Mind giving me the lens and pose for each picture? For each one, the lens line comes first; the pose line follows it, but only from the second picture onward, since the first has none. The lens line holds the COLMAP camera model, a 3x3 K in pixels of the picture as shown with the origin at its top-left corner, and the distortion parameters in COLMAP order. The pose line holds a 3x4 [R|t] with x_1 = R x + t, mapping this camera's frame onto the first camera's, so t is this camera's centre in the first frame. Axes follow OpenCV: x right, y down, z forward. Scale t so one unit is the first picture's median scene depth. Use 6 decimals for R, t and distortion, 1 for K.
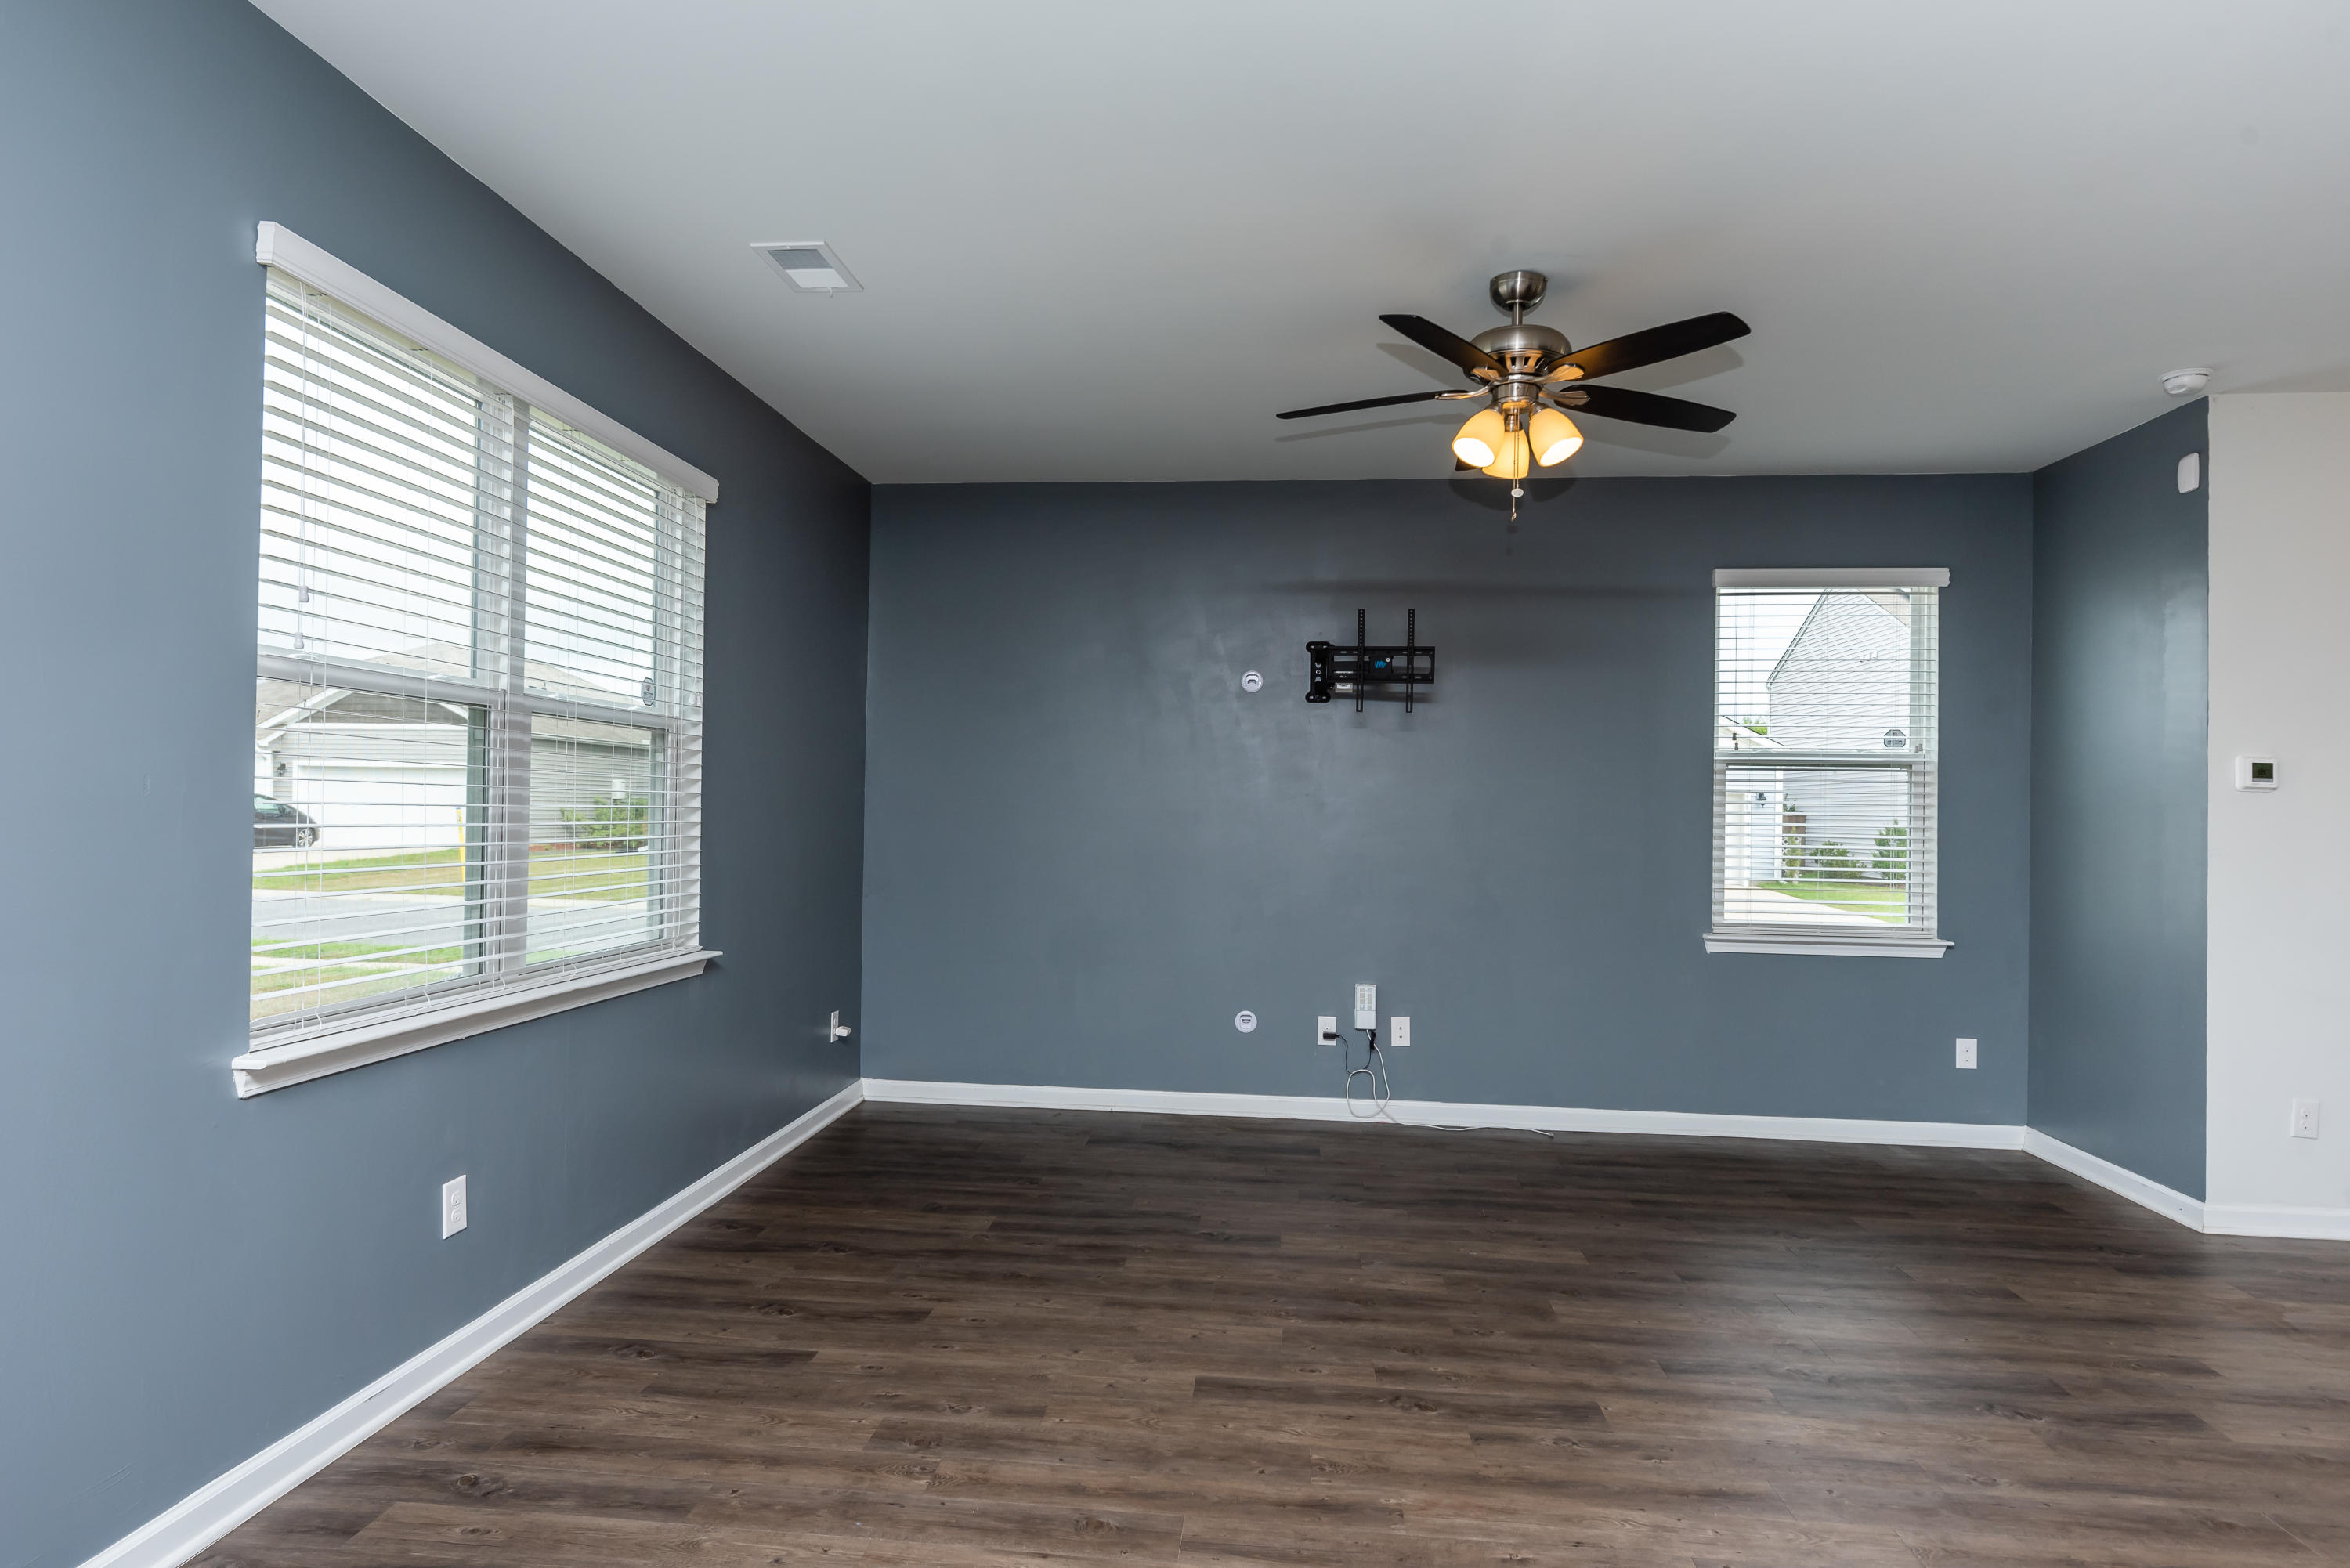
lens RADIAL K [[1288.5, 0, 1170.5], [0, 1288.5, 776.3], [0, 0, 1]] dist [0.006282, -0.000157]
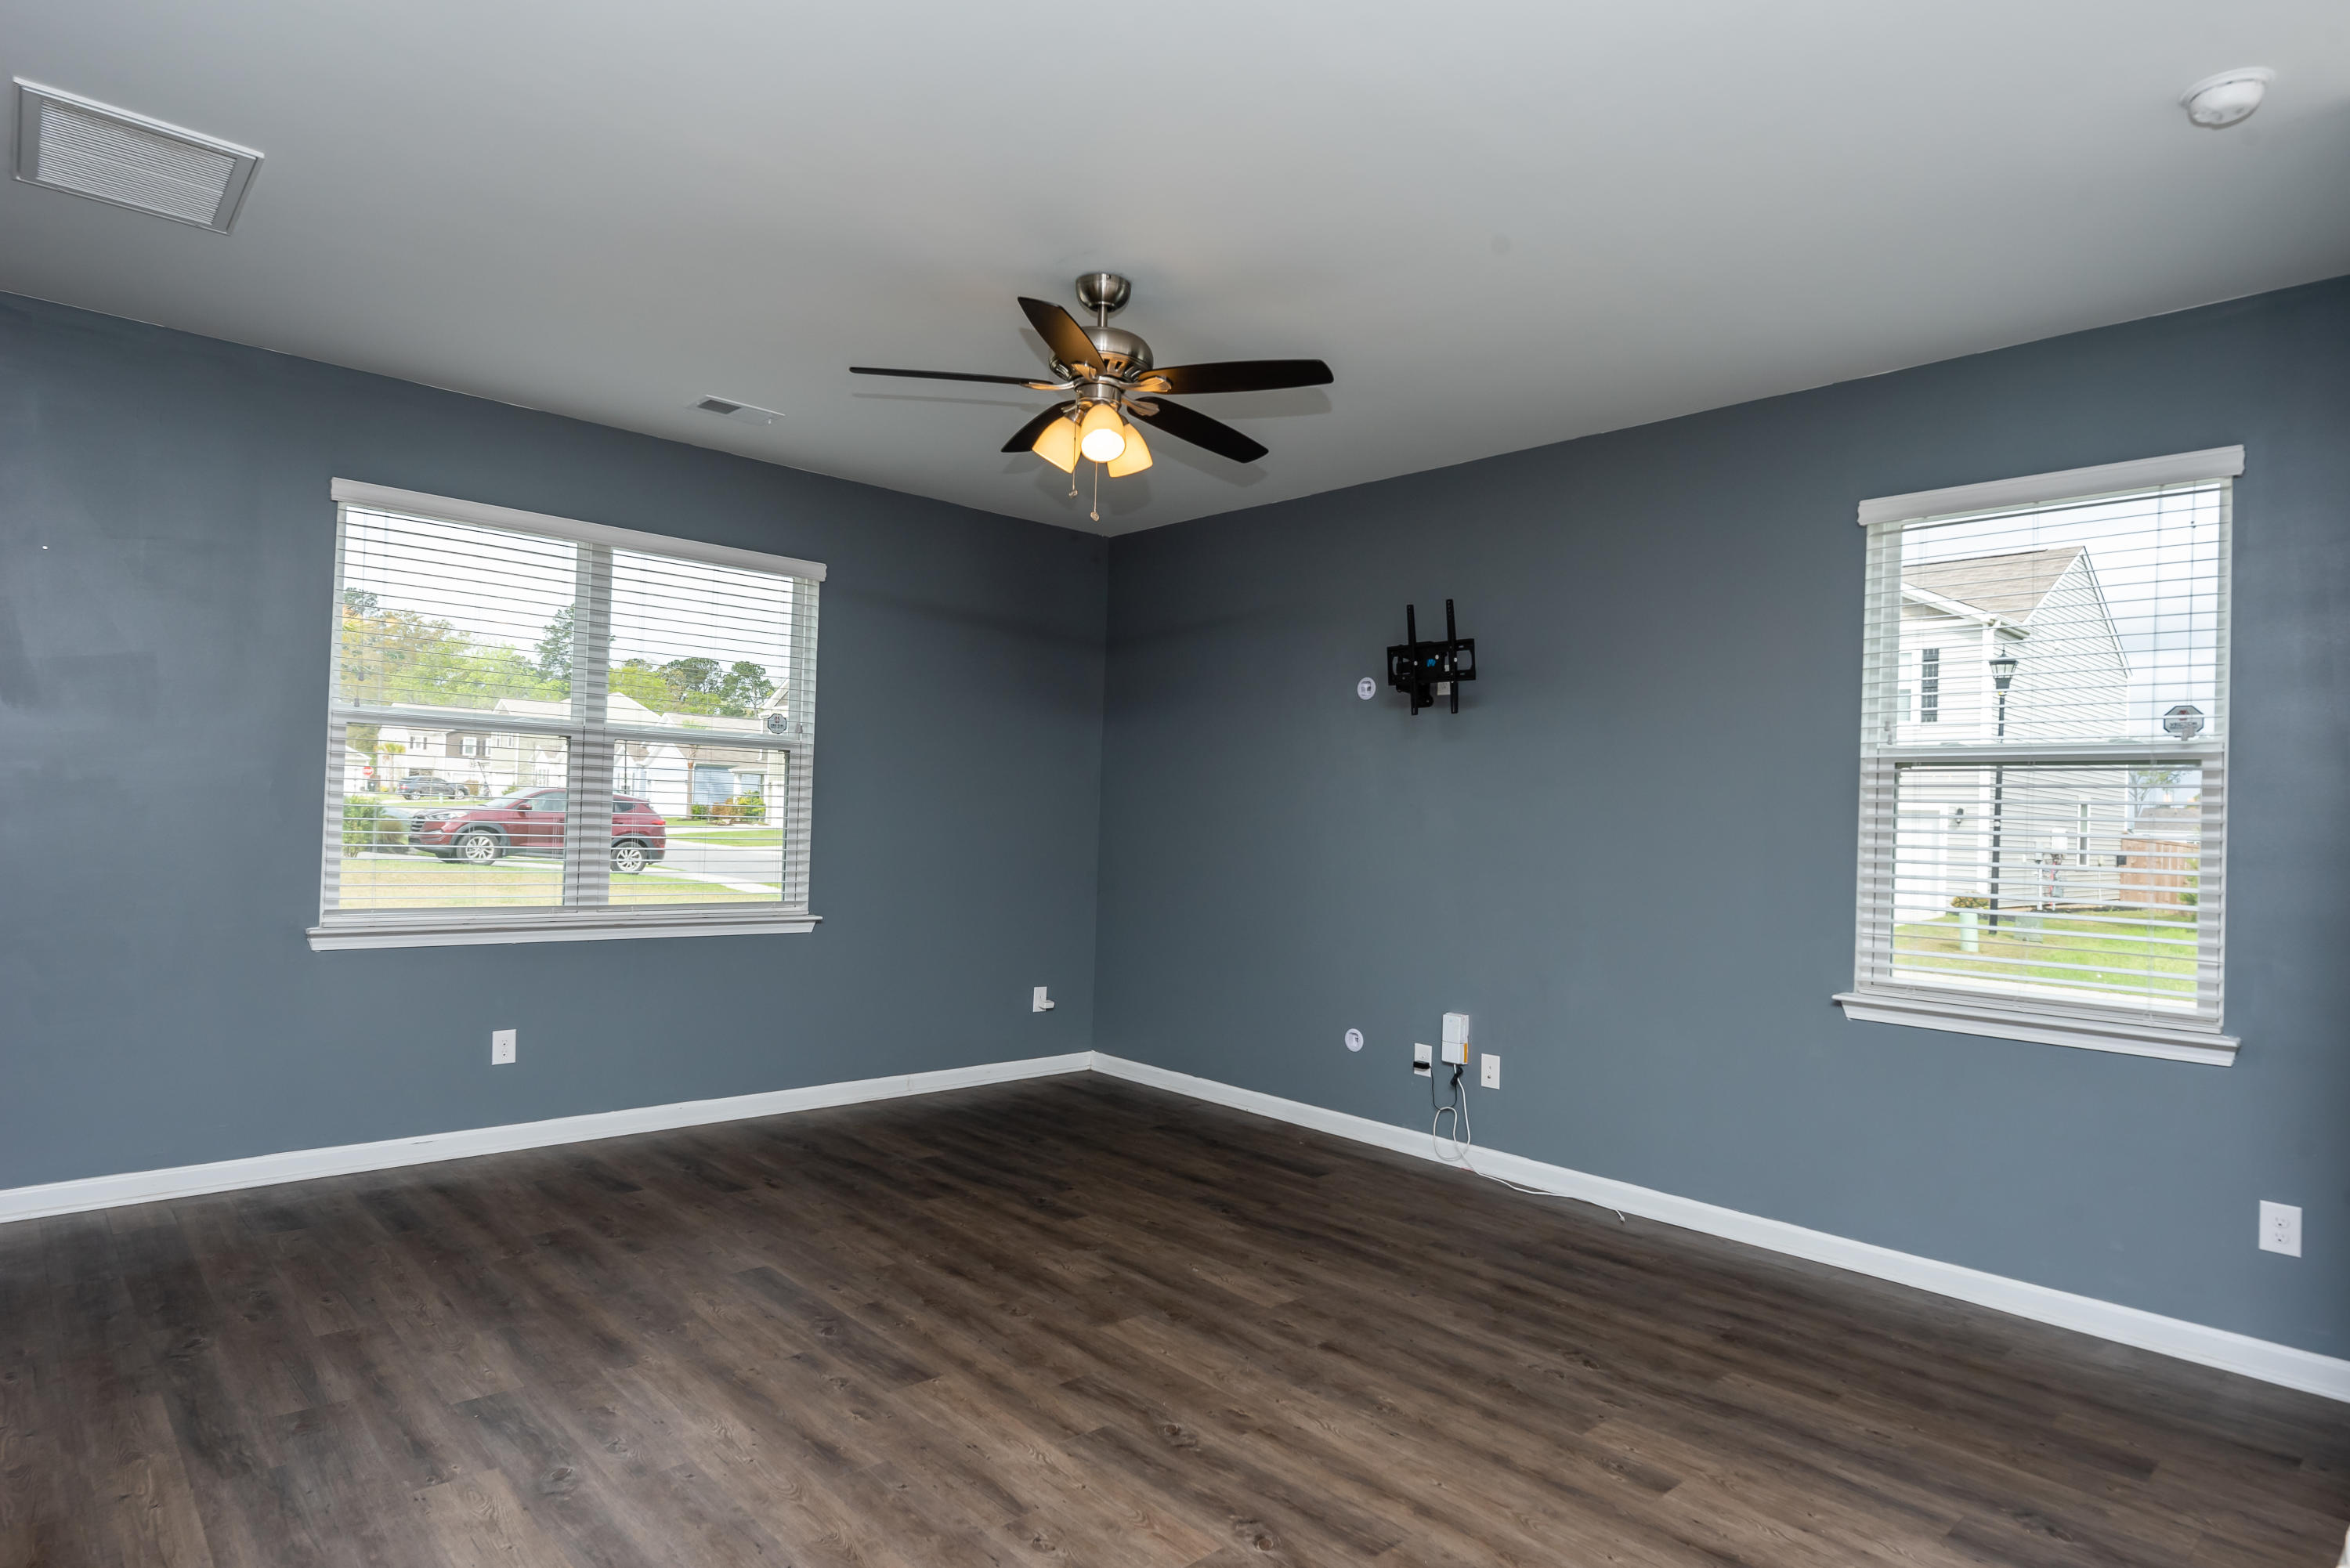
lens RADIAL K [[1304.6, 0, 1175.0], [0, 1304.6, 784.0], [0, 0, 1]] dist [0.005997, 0.000333]
pose [[0.744735, -0.009304, -0.667296, 0.855572], [-0.002506, 0.999857, -0.016737, 0.020566], [0.667356, 0.014136, 0.744605, 0.246900]]
